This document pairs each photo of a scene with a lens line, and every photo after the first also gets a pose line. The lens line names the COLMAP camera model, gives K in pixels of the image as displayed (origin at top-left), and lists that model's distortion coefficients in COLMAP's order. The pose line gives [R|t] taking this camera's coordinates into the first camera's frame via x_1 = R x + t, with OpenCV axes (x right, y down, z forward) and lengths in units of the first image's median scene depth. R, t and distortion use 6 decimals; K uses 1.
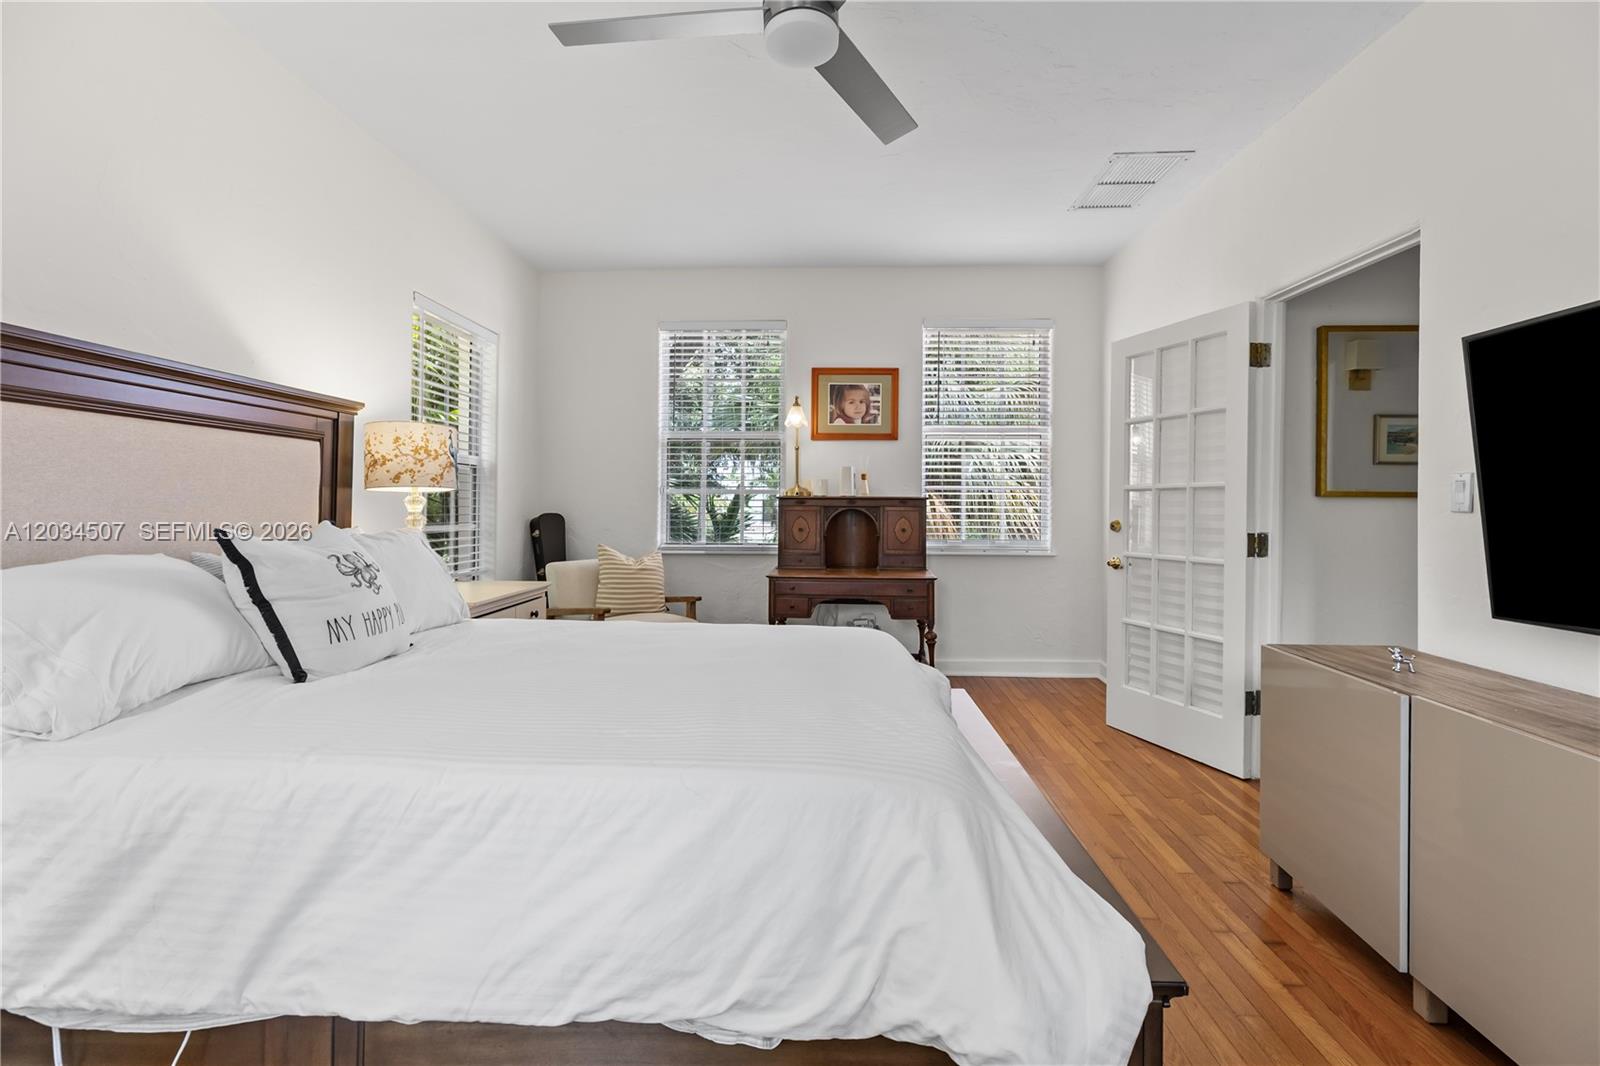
lens RADIAL K [[728.9, 0, 799.9], [0, 728.9, 519.9], [0, 0, 1]] dist [-0.000909, -0.001279]
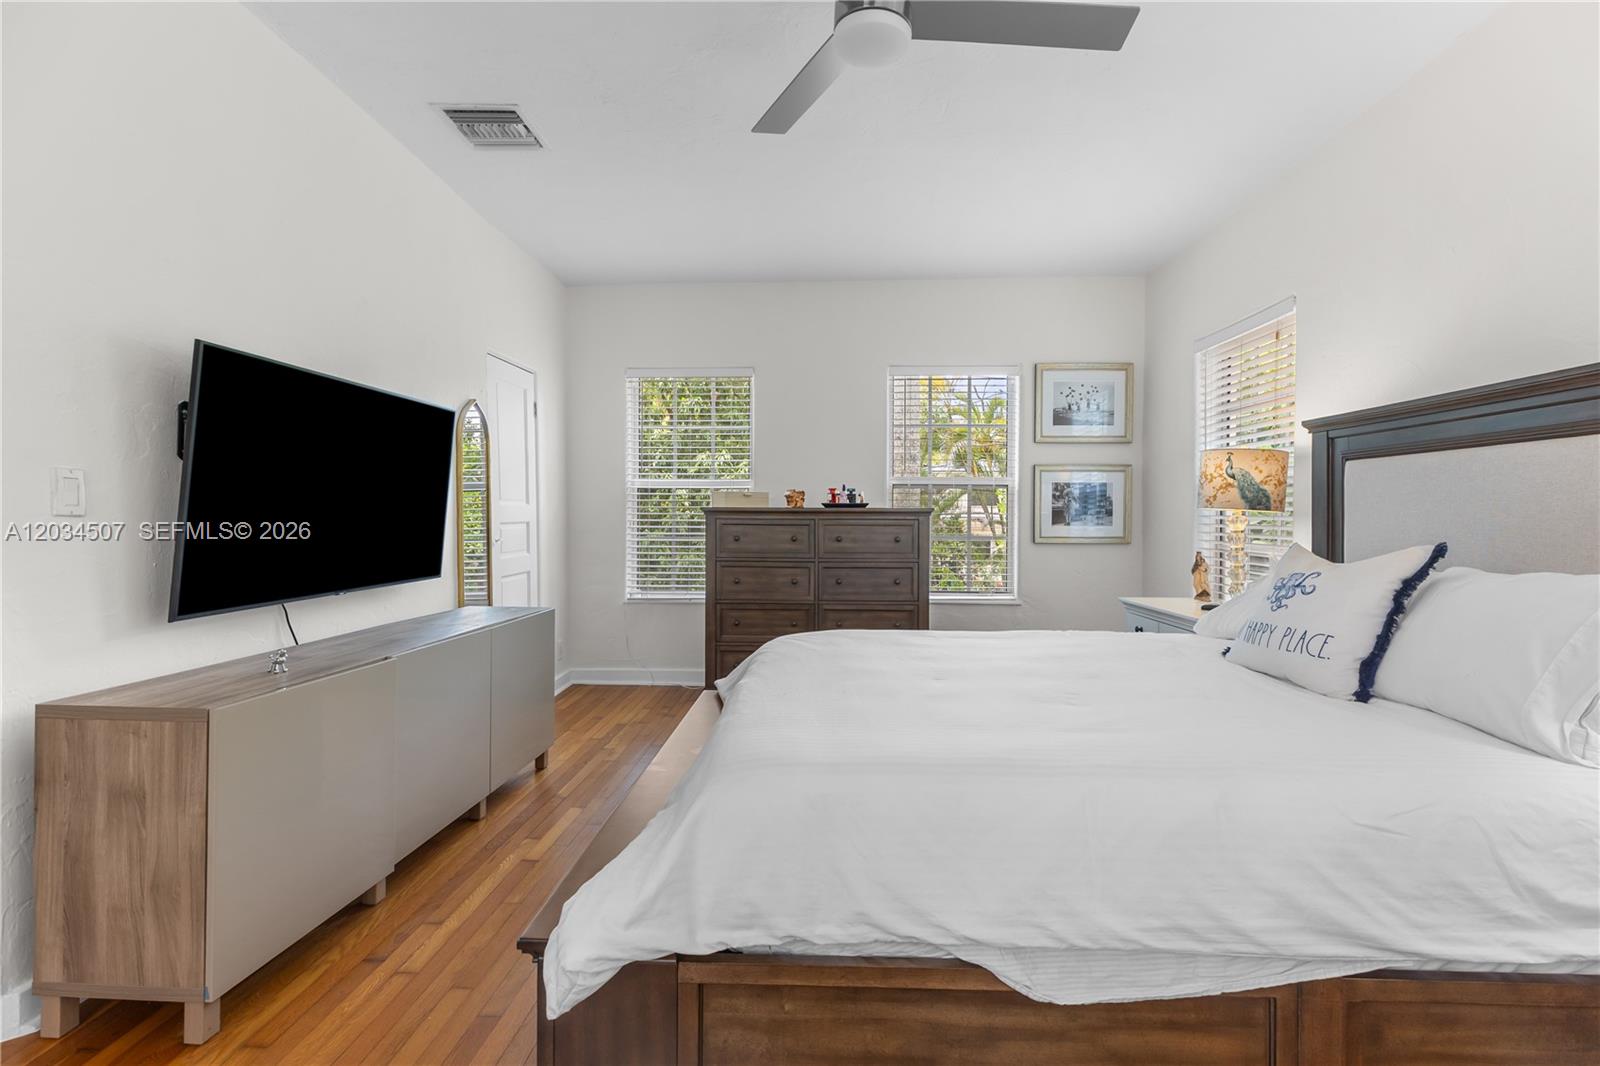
lens RADIAL K [[728.9, 0, 801.7], [0, 728.9, 526.2], [0, 0, 1]] dist [-0.000909, -0.001279]
pose [[-0.999879, -0.015548, 0.000068, 0.087221], [-0.015542, 0.999604, 0.023454, -0.034610], [-0.000432, 0.023450, -0.999725, 1.979958]]
